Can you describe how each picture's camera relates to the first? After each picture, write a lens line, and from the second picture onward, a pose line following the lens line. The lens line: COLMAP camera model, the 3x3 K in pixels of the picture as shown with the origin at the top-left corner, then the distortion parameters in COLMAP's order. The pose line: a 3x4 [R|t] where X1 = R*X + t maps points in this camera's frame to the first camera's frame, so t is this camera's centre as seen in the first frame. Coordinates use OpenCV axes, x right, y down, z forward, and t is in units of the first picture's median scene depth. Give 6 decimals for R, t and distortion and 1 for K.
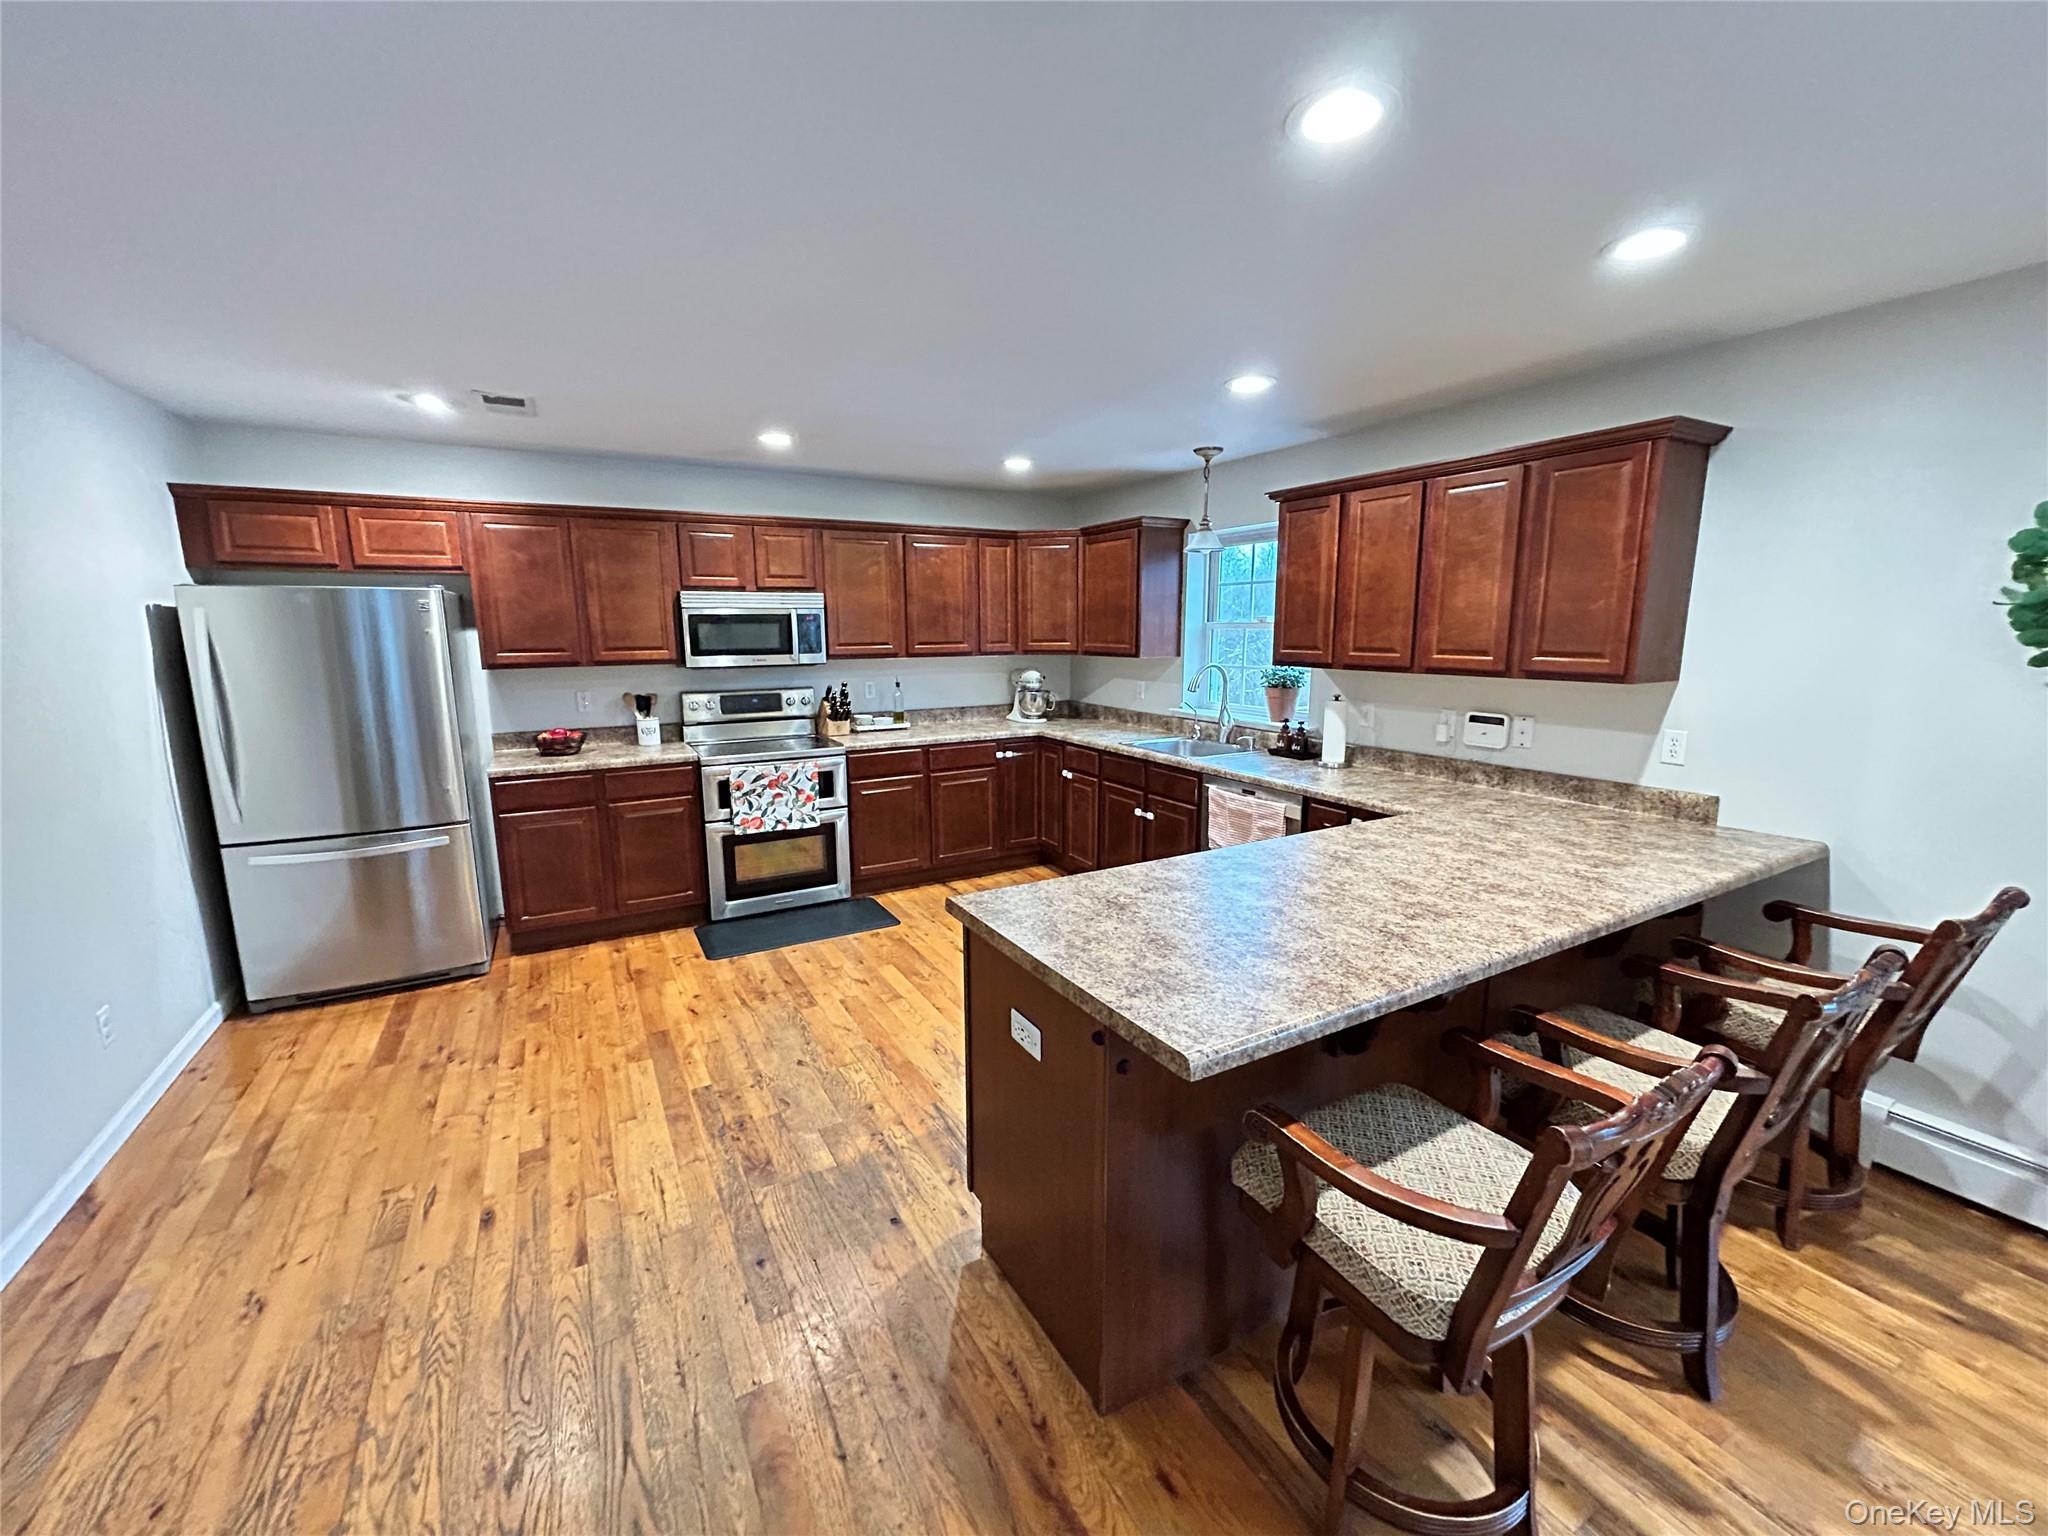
lens RADIAL K [[823.7, 0, 1029.2], [0, 823.7, 769.3], [0, 0, 1]] dist [0.002308, 0.001157]
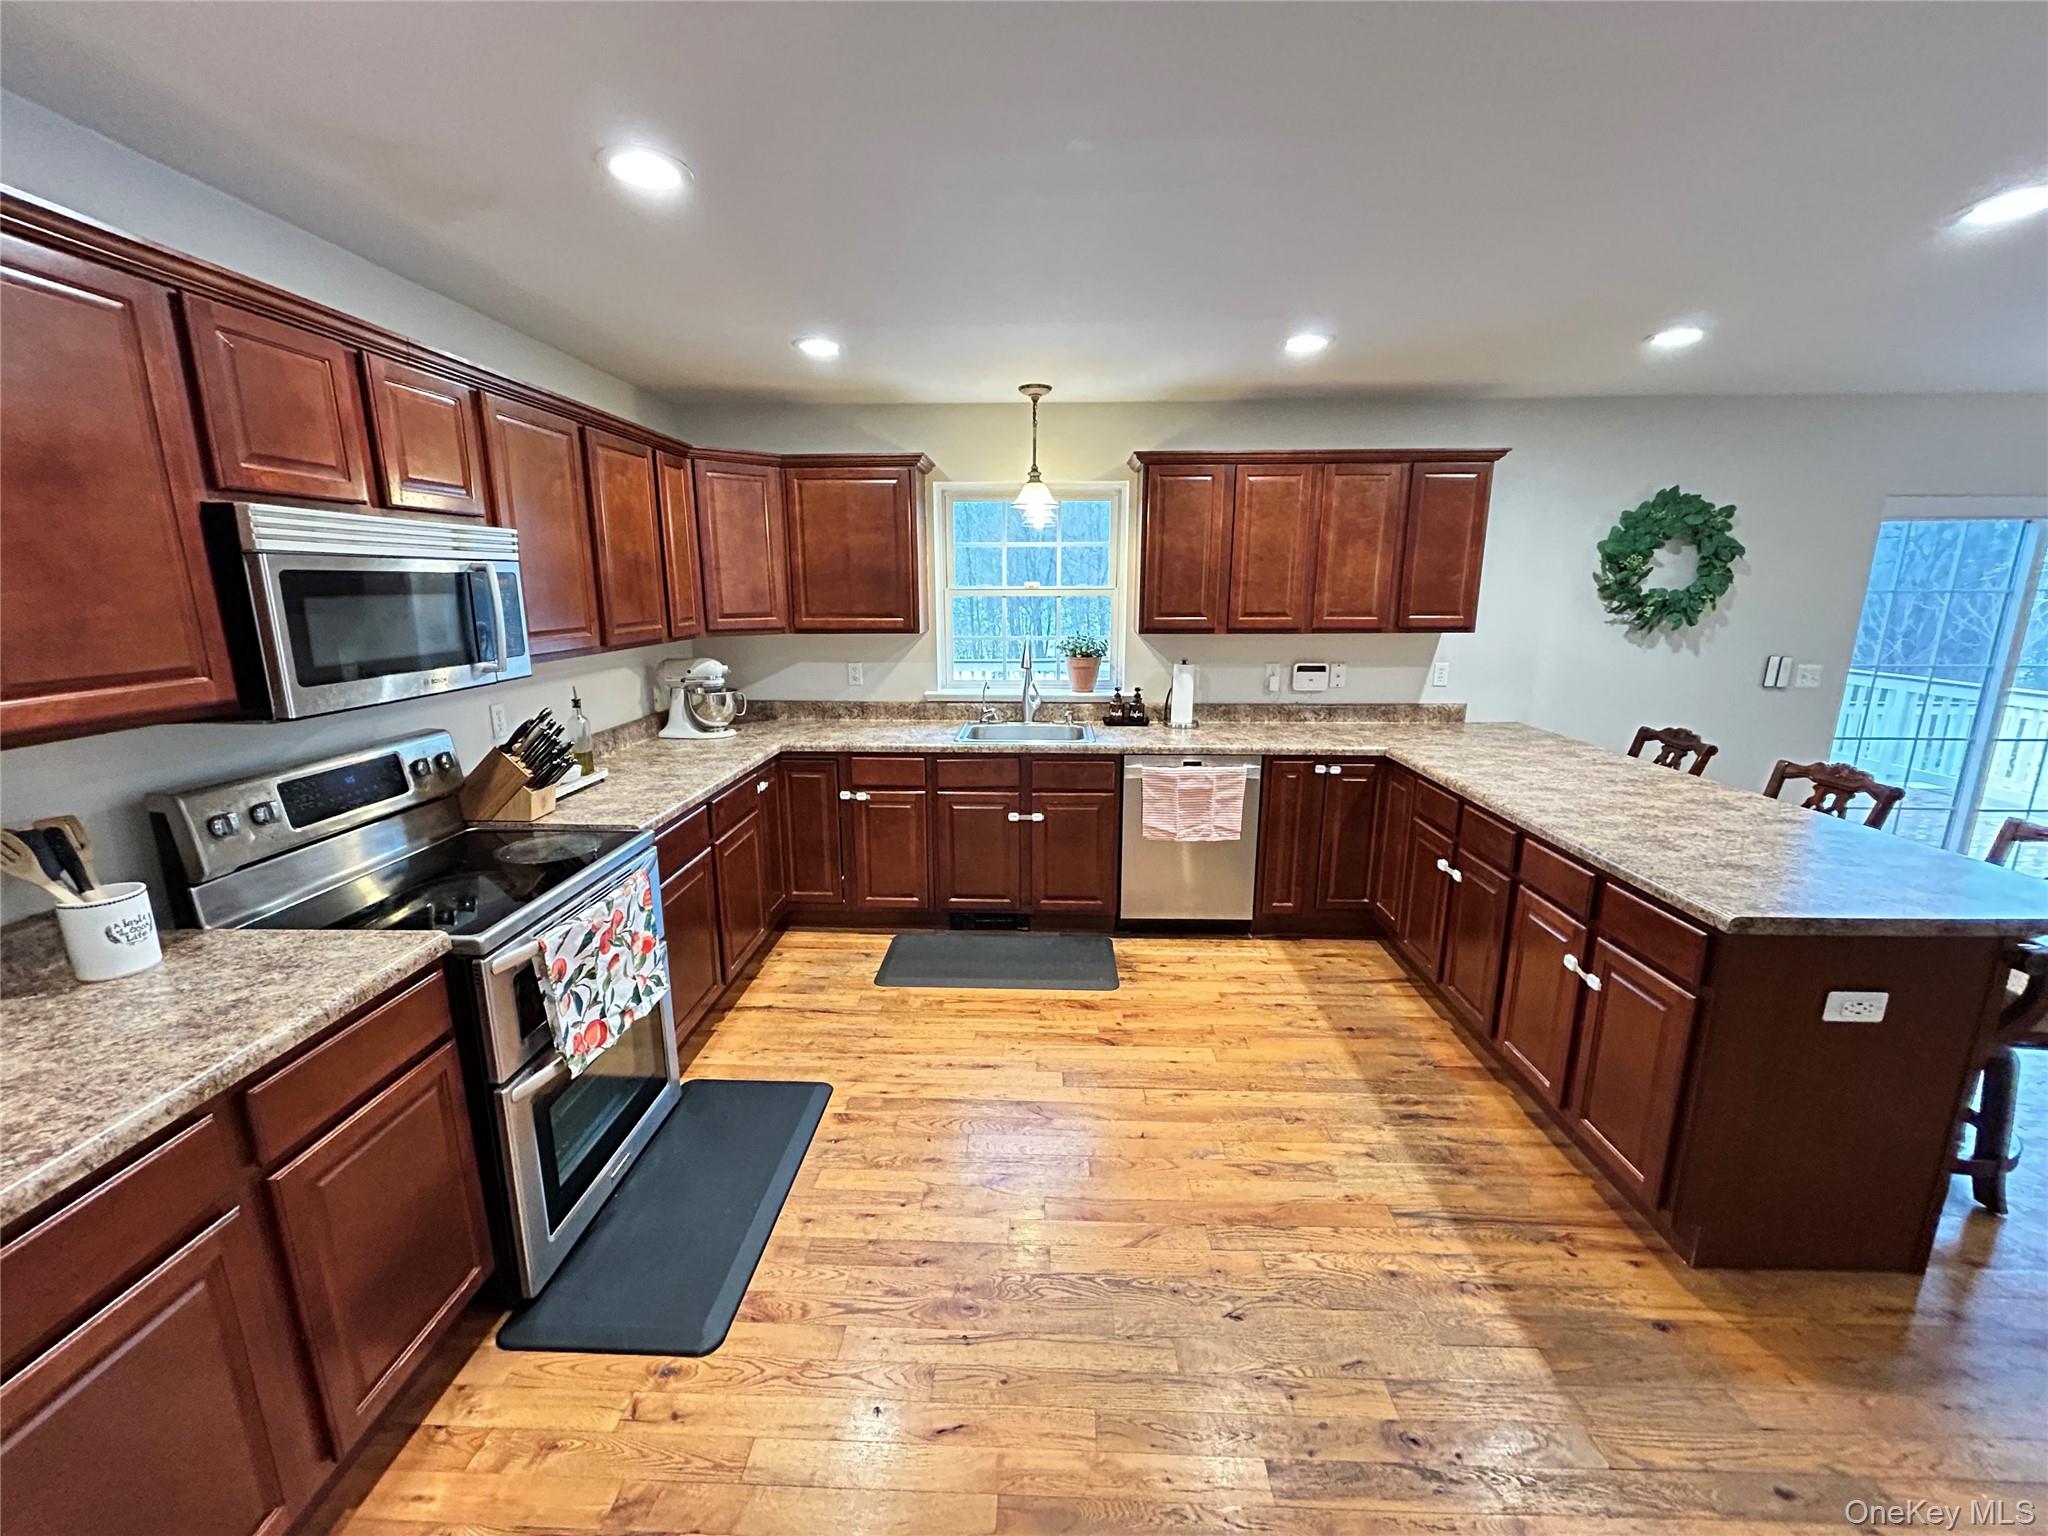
lens RADIAL K [[823.7, 0, 1021.7], [0, 823.7, 763.5], [0, 0, 1]] dist [0.002308, 0.001157]
pose [[0.524561, -0.180701, 0.831975, -0.608270], [0.147726, 0.981711, 0.120082, -0.111270], [-0.838459, 0.059914, 0.541662, 0.590887]]
